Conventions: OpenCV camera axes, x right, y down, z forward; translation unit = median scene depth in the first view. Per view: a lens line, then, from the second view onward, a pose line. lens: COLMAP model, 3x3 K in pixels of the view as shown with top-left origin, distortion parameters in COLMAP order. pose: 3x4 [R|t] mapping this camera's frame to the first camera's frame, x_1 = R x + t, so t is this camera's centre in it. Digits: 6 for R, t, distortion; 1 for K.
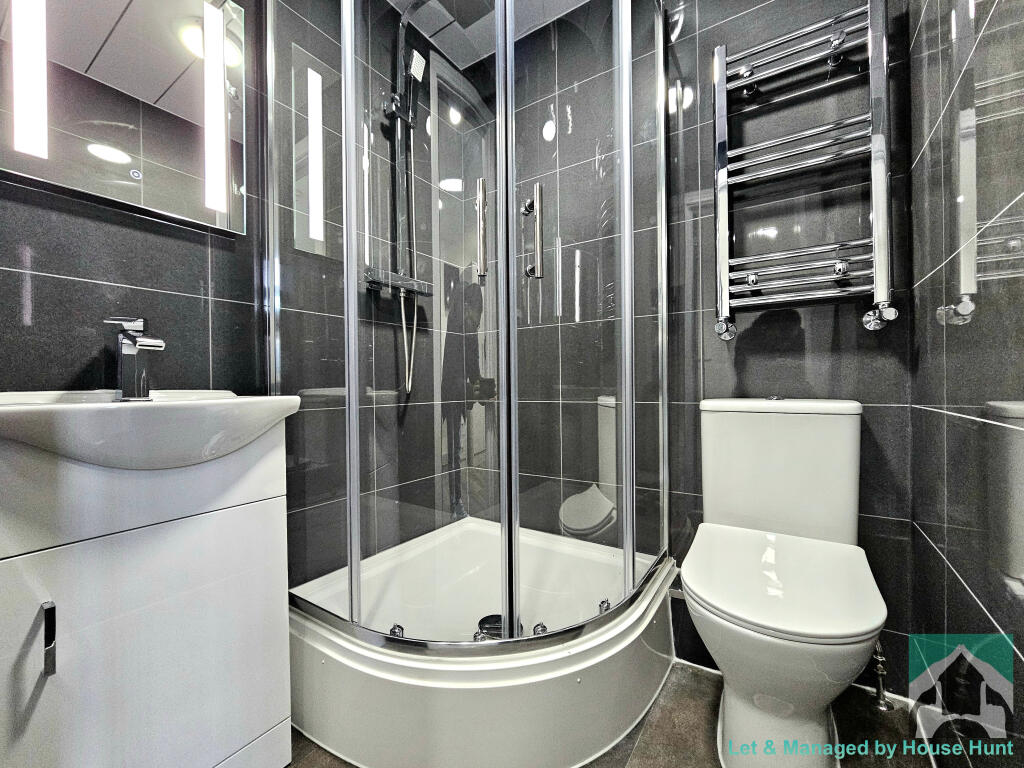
lens RADIAL K [[421.5, 0, 511.4], [0, 421.5, 385.3], [0, 0, 1]] dist [0.000831, 0.000053]
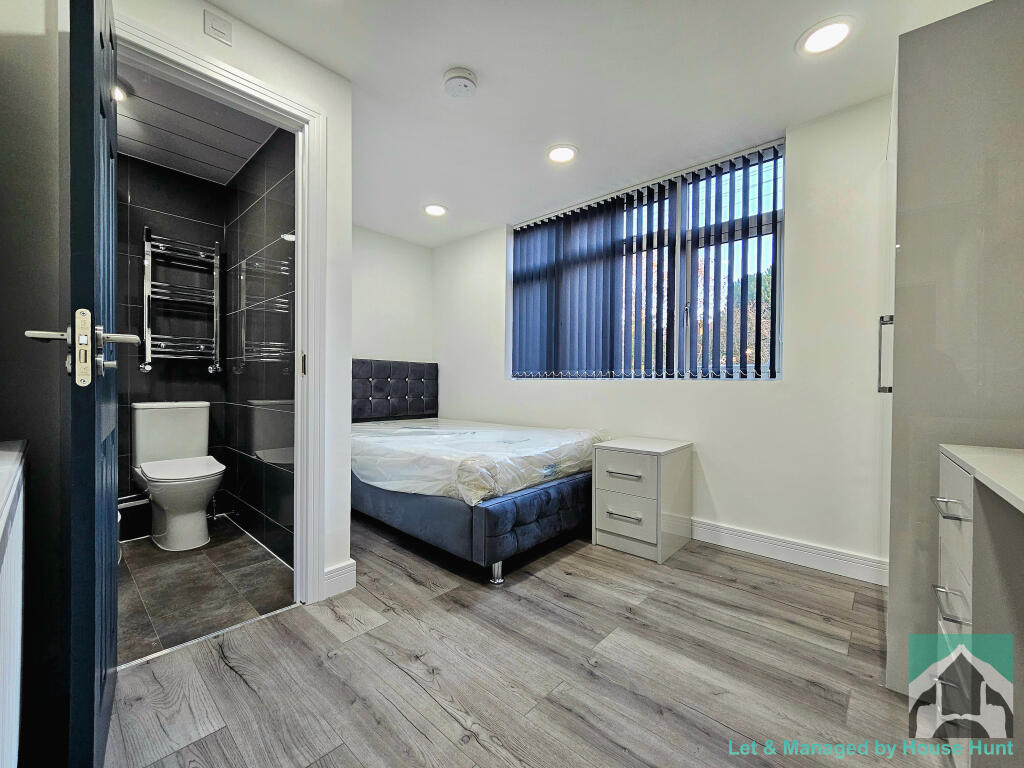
lens RADIAL K [[421.5, 0, 508.0], [0, 421.5, 386.6], [0, 0, 1]] dist [0.000831, 0.000053]
pose [[0.132616, 0.009420, 0.991123, -1.423238], [-0.009324, 0.999922, -0.008256, -0.047497], [-0.991124, -0.008146, 0.132694, -1.102599]]
